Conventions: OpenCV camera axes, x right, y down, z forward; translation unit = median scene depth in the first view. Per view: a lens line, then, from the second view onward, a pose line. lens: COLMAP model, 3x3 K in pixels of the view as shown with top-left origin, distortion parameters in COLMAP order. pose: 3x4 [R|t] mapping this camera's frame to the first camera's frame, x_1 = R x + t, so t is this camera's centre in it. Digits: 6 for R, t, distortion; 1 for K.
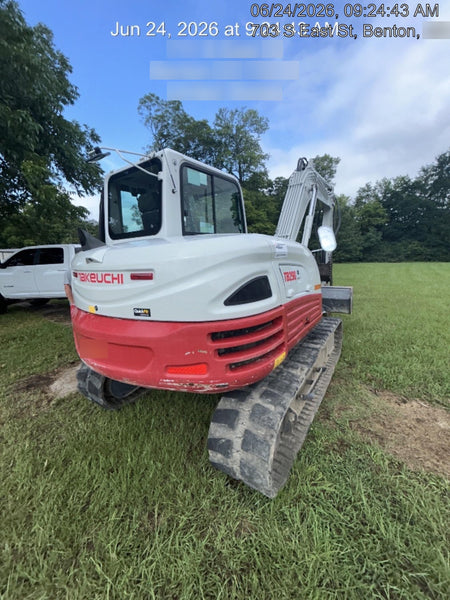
lens RADIAL K [[243.4, 0, 225.0], [0, 243.4, 300.0], [0, 0, 1]] dist [0.003522, -0.000349]
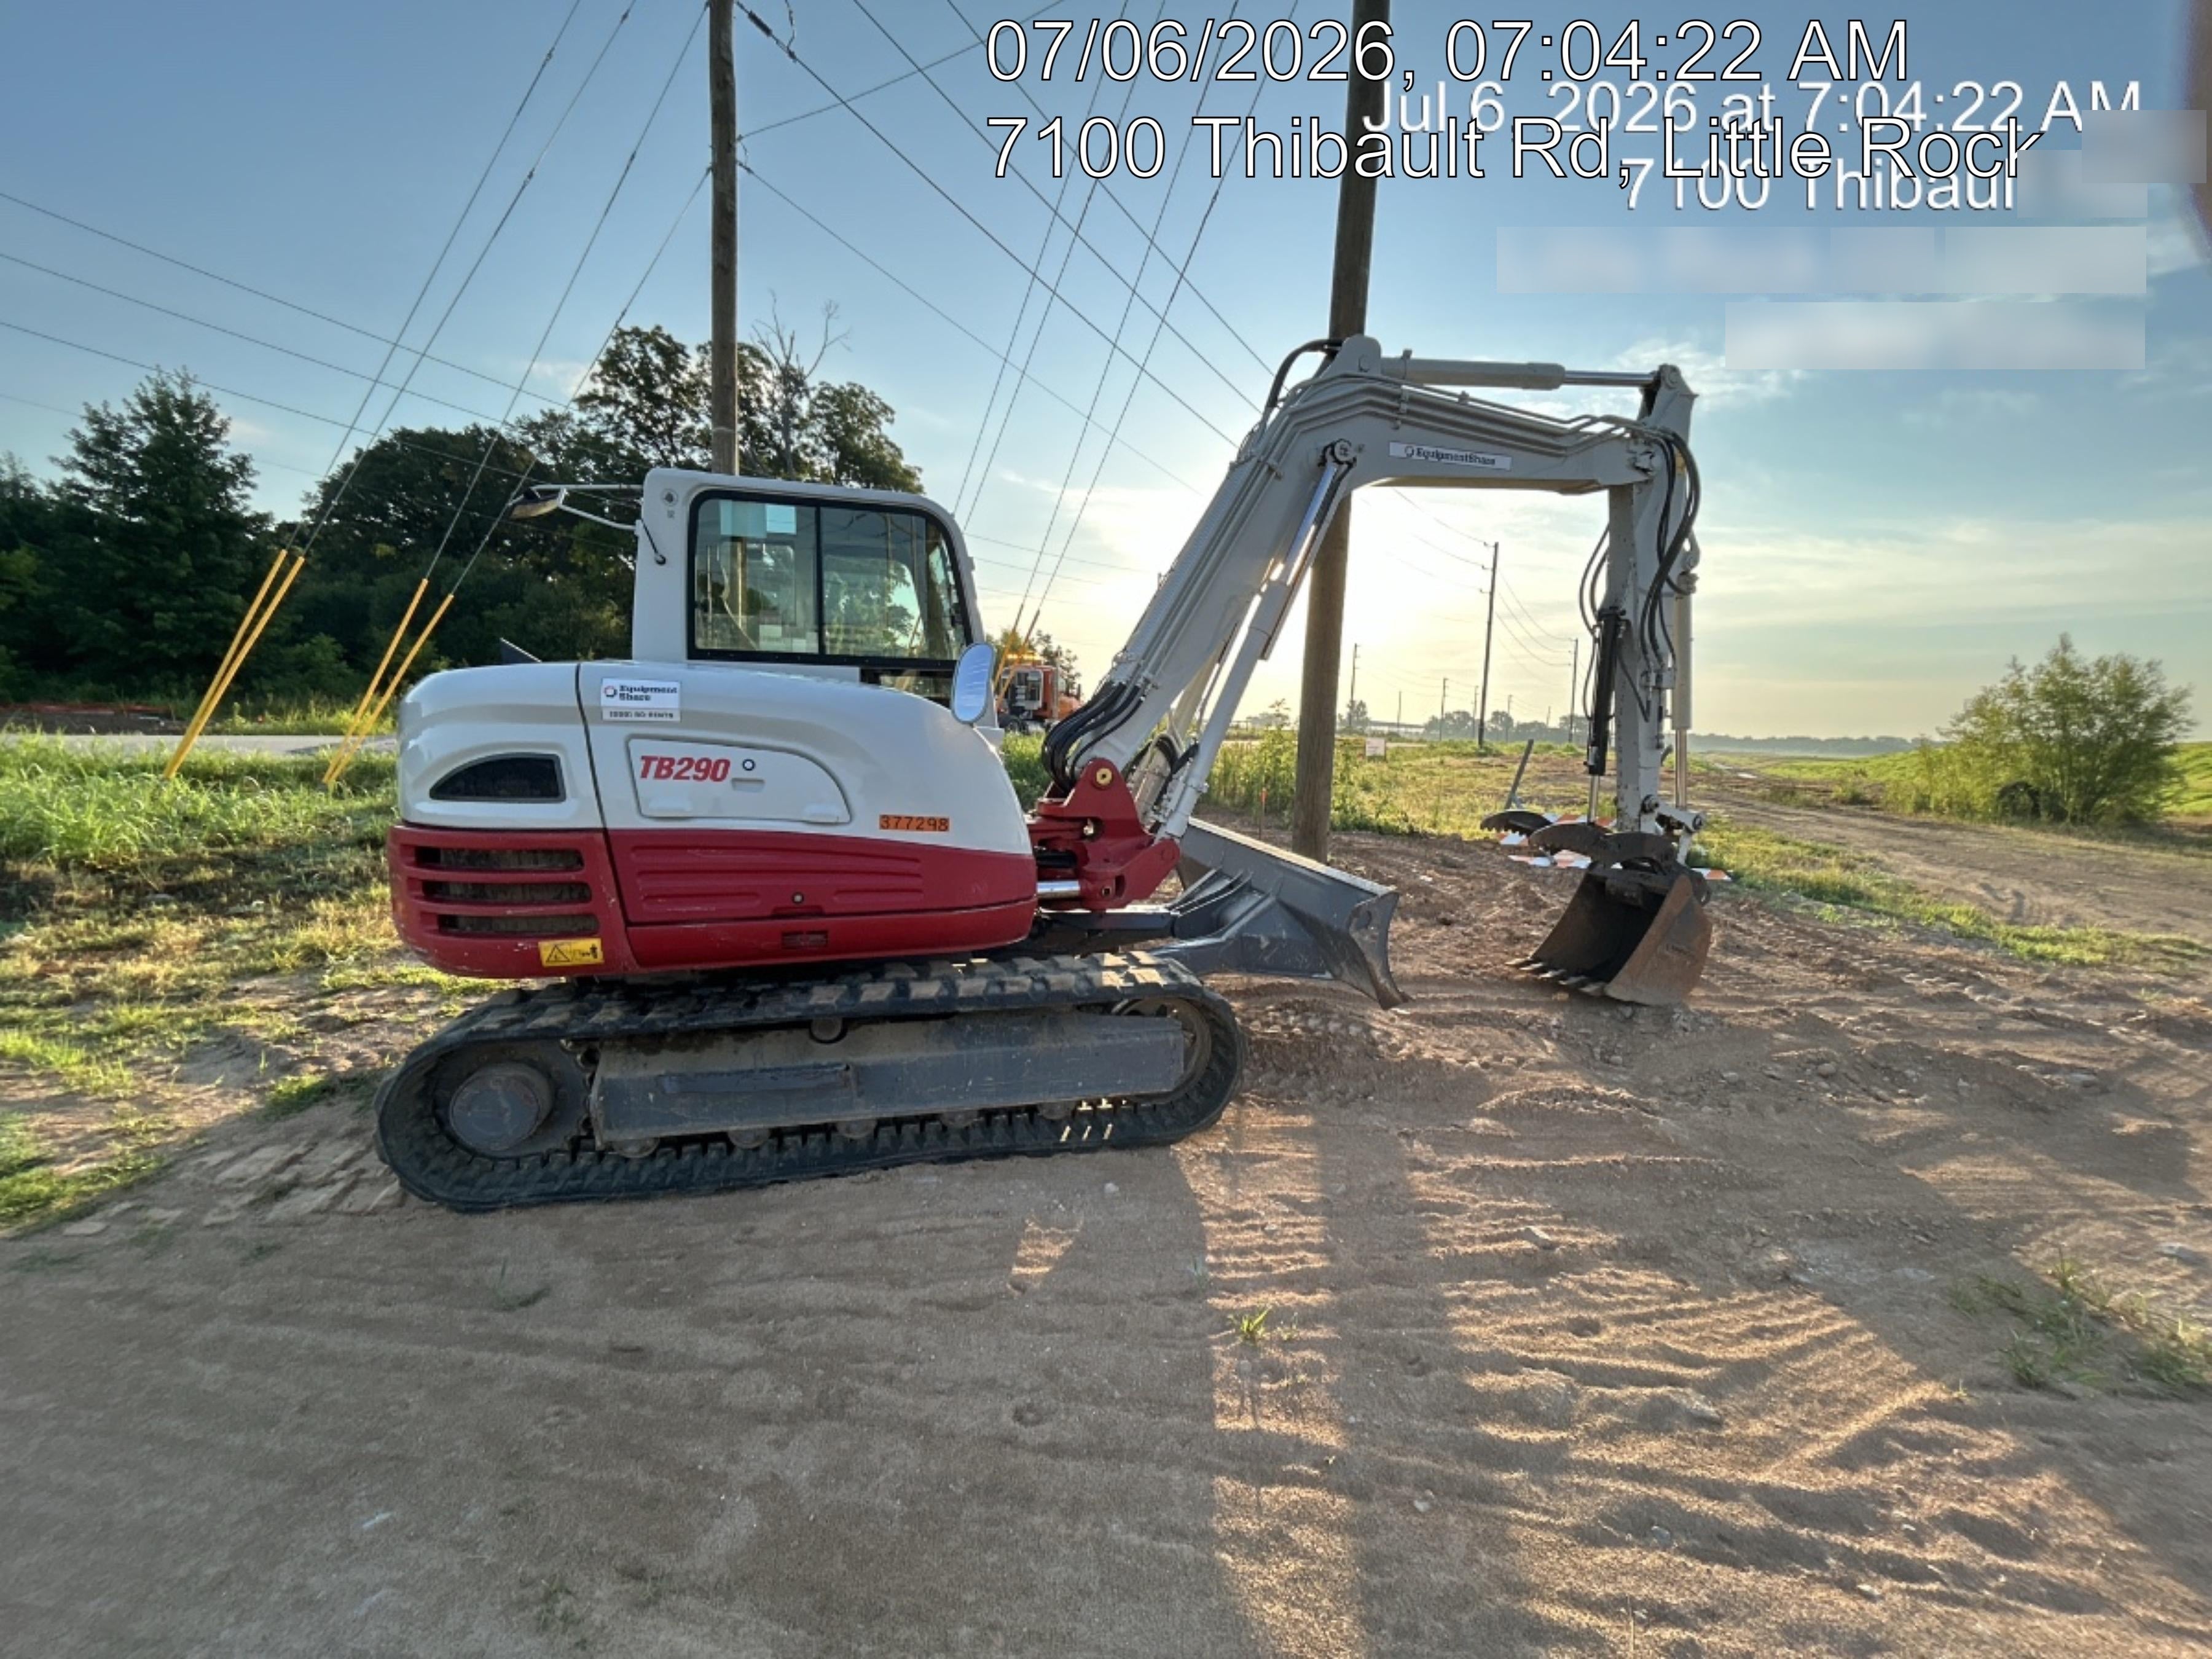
lens RADIAL K [[897.5, 0, 1106.0], [0, 897.5, 829.5], [0, 0, 1]] dist [0.003522, -0.000349]
pose [[0.786342, 0.143412, -0.600915, 2.011023], [-0.174524, 0.984631, 0.006612, -0.150803], [0.592628, 0.099675, 0.799285, 0.292018]]
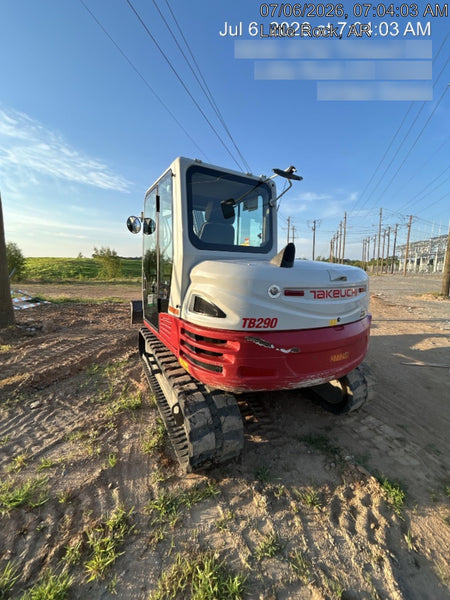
lens RADIAL K [[243.4, 0, 225.0], [0, 243.4, 300.0], [0, 0, 1]] dist [0.003522, -0.000349]
pose [[0.418965, -0.079125, 0.904548, -1.900928], [0.135712, 0.990463, 0.023781, -0.169485], [-0.897803, 0.112794, 0.425708, 1.042908]]
